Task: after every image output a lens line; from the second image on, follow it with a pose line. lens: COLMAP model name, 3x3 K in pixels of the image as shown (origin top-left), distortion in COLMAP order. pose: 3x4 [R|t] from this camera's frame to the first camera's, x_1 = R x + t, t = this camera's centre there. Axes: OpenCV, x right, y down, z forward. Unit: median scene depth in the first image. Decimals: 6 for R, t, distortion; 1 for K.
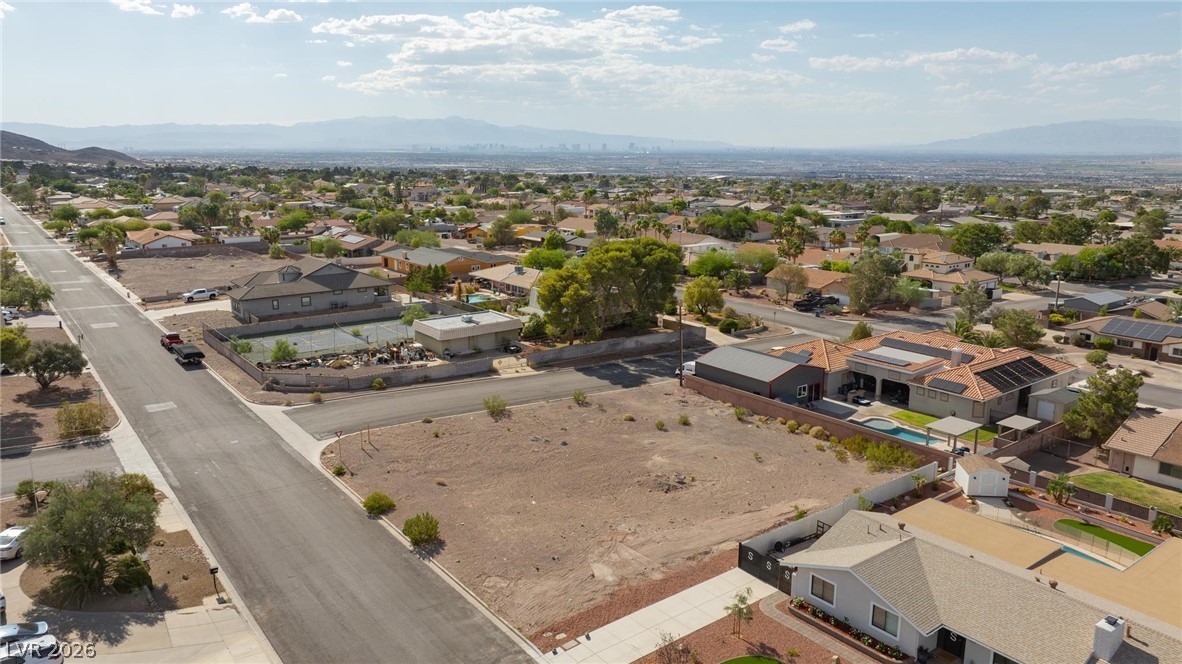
lens RADIAL K [[841.0, 0, 598.2], [0, 841.0, 273.6], [0, 0, 1]] dist [-0.012400, -0.000562]
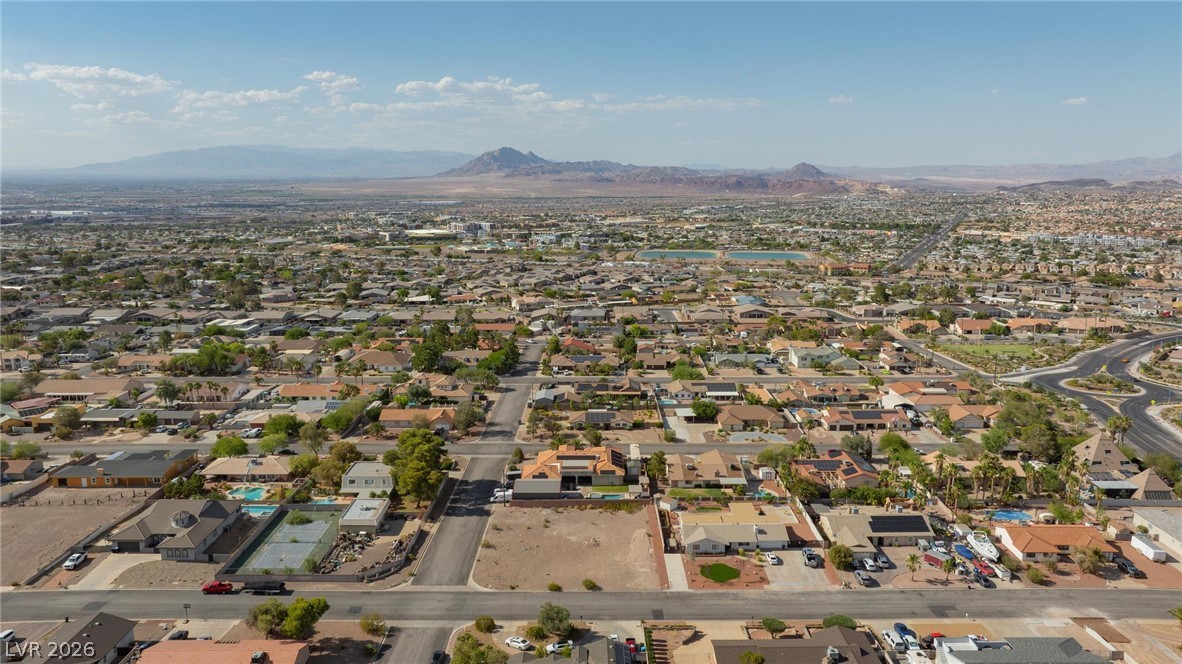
lens RADIAL K [[831.6, 0, 598.2], [0, 831.6, 332.3], [0, 0, 1]] dist [-0.028358, 0.026721]
pose [[0.597145, -0.152204, 0.787560, -1.282728], [0.116596, 0.987875, 0.102512, -0.462419], [-0.793614, 0.030612, 0.607651, -0.424618]]
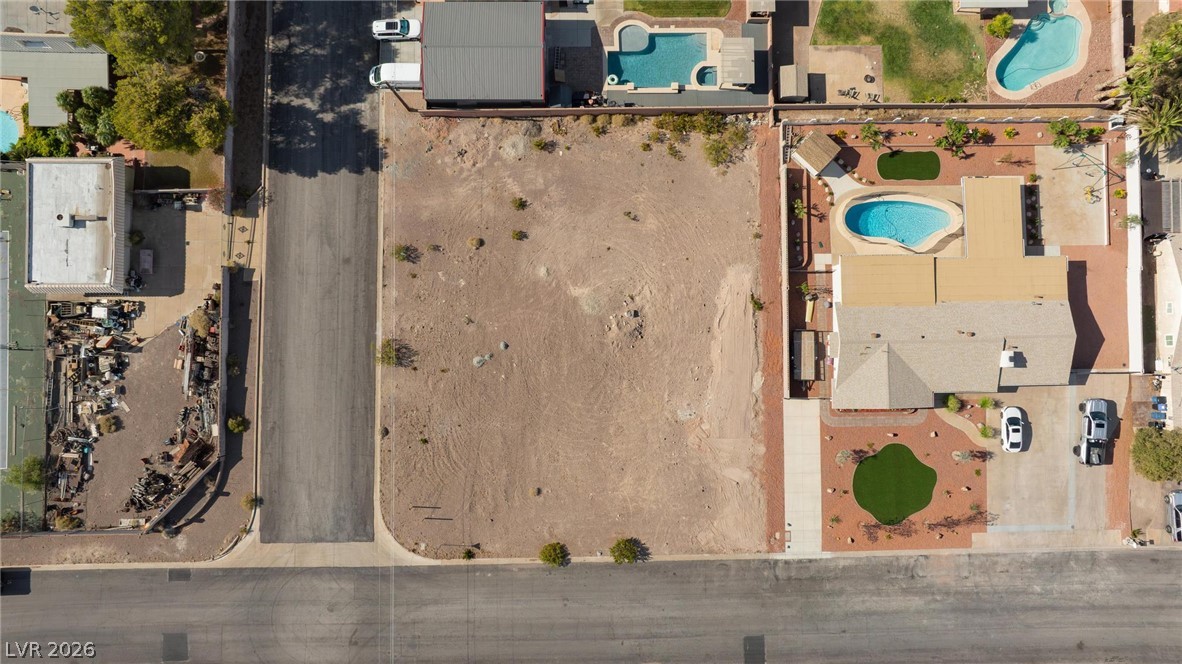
lens RADIAL K [[831.6, 0, 598.2], [0, 831.6, 332.3], [0, 0, 1]] dist [-0.028358, 0.026721]
pose [[0.597763, -0.800864, 0.036006, 0.004019], [0.104567, 0.122421, 0.986954, -0.624535], [-0.794824, -0.586200, 0.156923, 0.583623]]
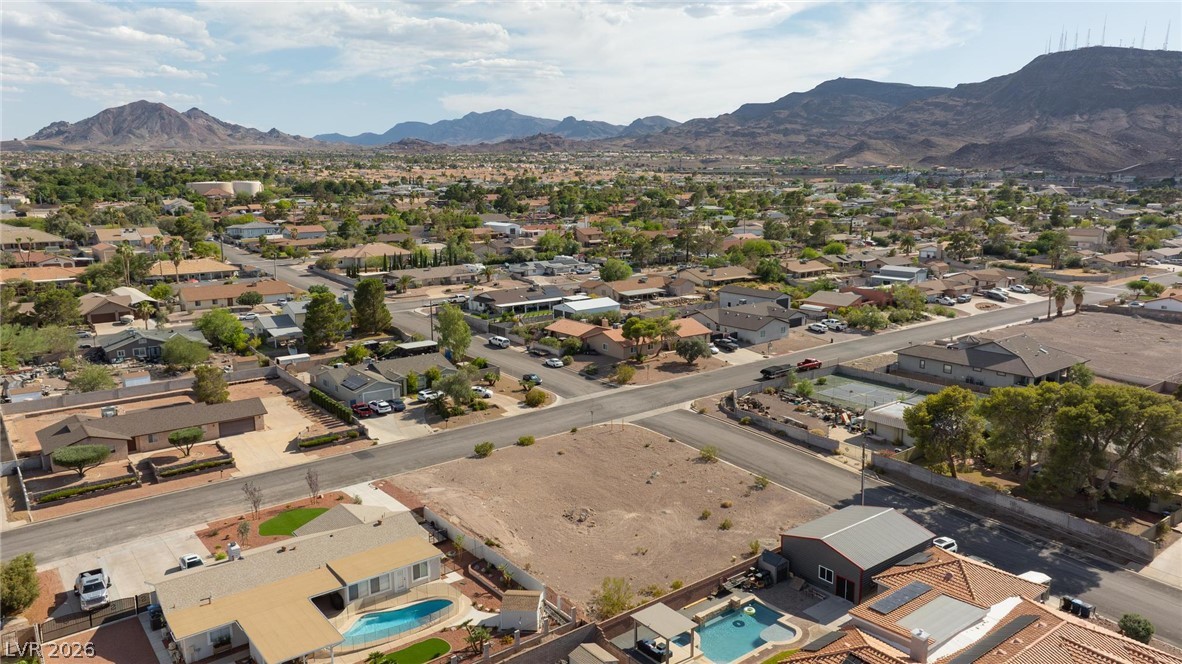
lens RADIAL K [[827.5, 0, 597.0], [0, 827.5, 333.9], [0, 0, 1]] dist [0.032208, 0.002920]
pose [[0.016923, 0.191128, -0.981419, 0.912358], [-0.141585, 0.972127, 0.186877, -0.194647], [0.989781, 0.135791, 0.043512, 0.643113]]
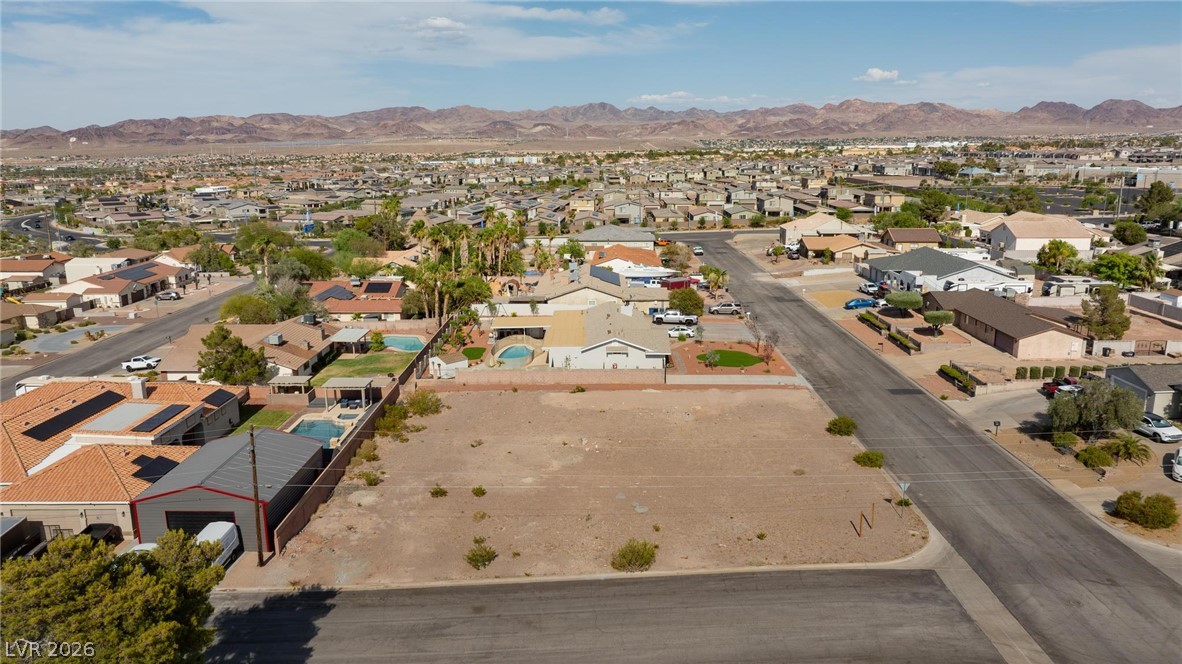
lens RADIAL K [[831.6, 0, 598.2], [0, 831.6, 332.3], [0, 0, 1]] dist [-0.028358, 0.026721]
pose [[-0.792248, -0.132043, 0.595742, -0.369764], [0.095541, 0.937422, 0.334830, -0.165370], [-0.602674, 0.322186, -0.730055, 1.194173]]
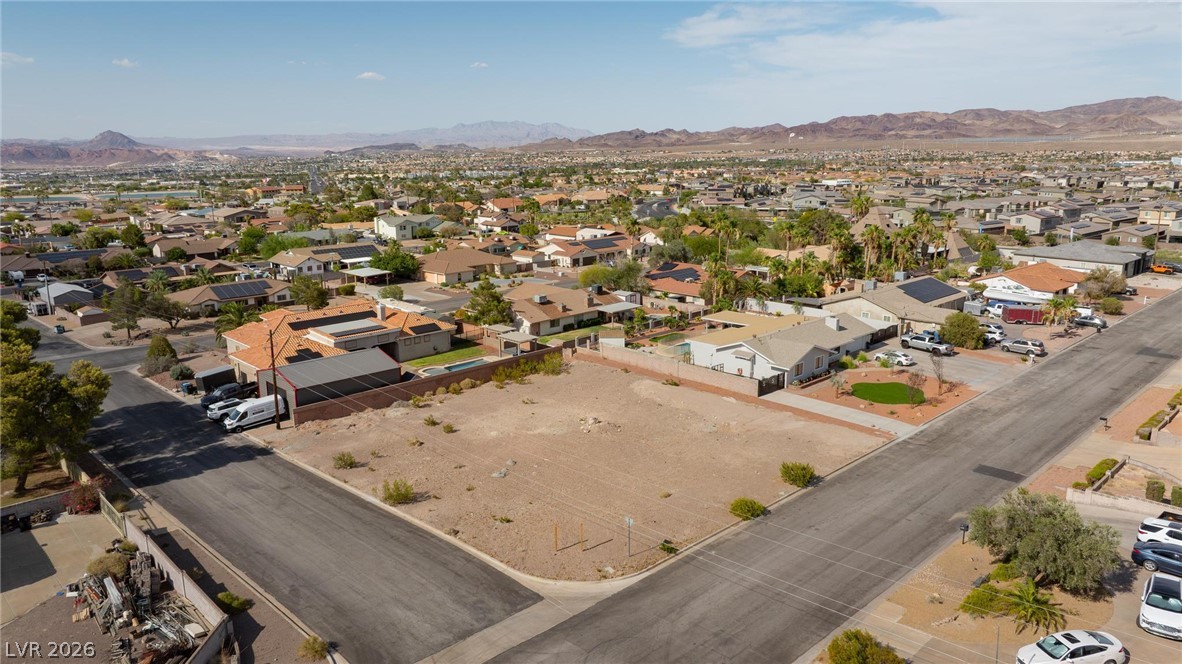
lens RADIAL K [[831.6, 0, 598.2], [0, 831.6, 332.3], [0, 0, 1]] dist [-0.028358, 0.026721]
pose [[-0.125132, -0.222318, 0.966911, -0.668404], [0.149757, 0.959172, 0.239919, -0.095977], [-0.980773, 0.174823, -0.086729, 0.744477]]
